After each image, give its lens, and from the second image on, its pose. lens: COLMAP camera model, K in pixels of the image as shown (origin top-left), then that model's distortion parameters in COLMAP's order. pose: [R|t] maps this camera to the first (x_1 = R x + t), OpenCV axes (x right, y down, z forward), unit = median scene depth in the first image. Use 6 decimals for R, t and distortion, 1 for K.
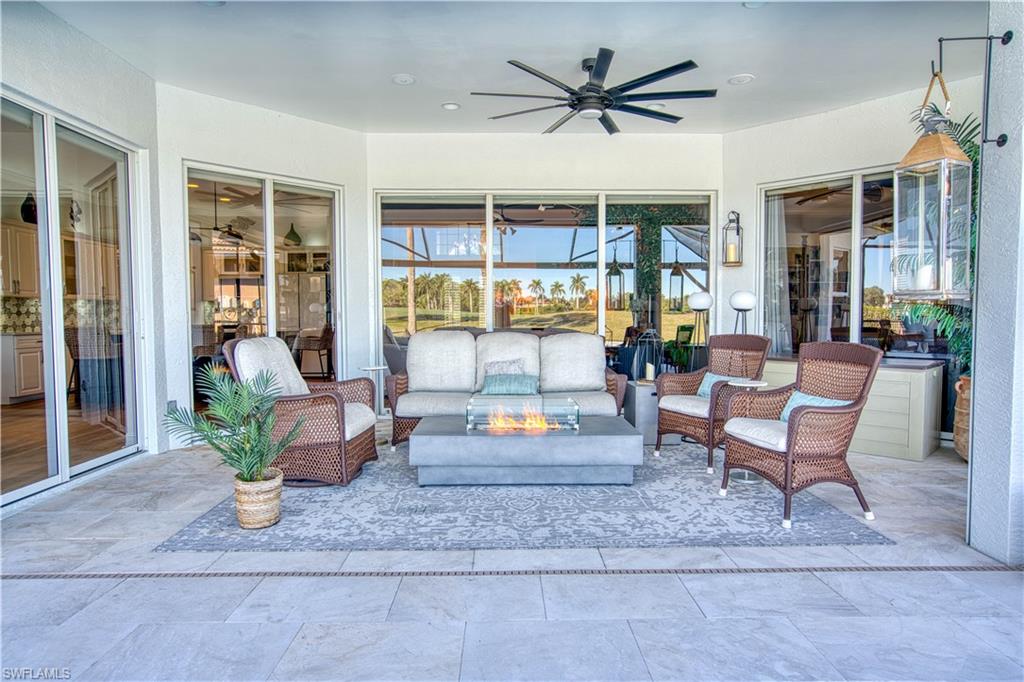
lens RADIAL K [[591.5, 0, 512.0], [0, 591.5, 341.0], [0, 0, 1]] dist [0.002928, 0.001736]
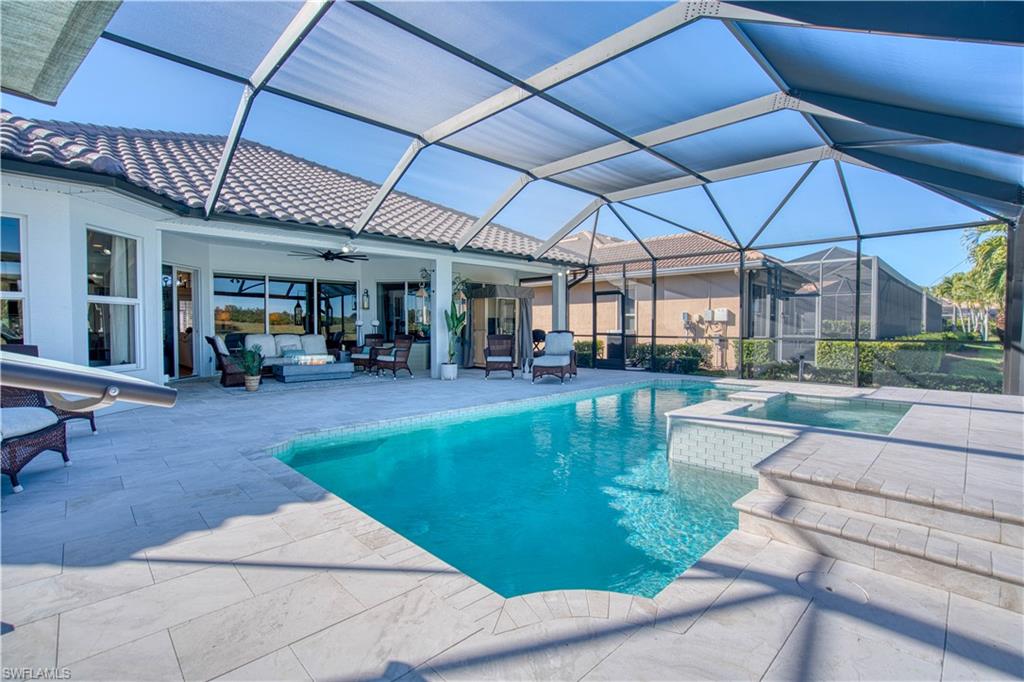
lens RADIAL K [[467.8, 0, 509.6], [0, 467.8, 340.4], [0, 0, 1]] dist [-0.061316, 0.021400]
pose [[0.727578, -0.015604, 0.685848, -0.841017], [0.028368, 0.999571, -0.007352, 0.067387], [-0.685438, 0.024805, 0.727708, -1.367948]]
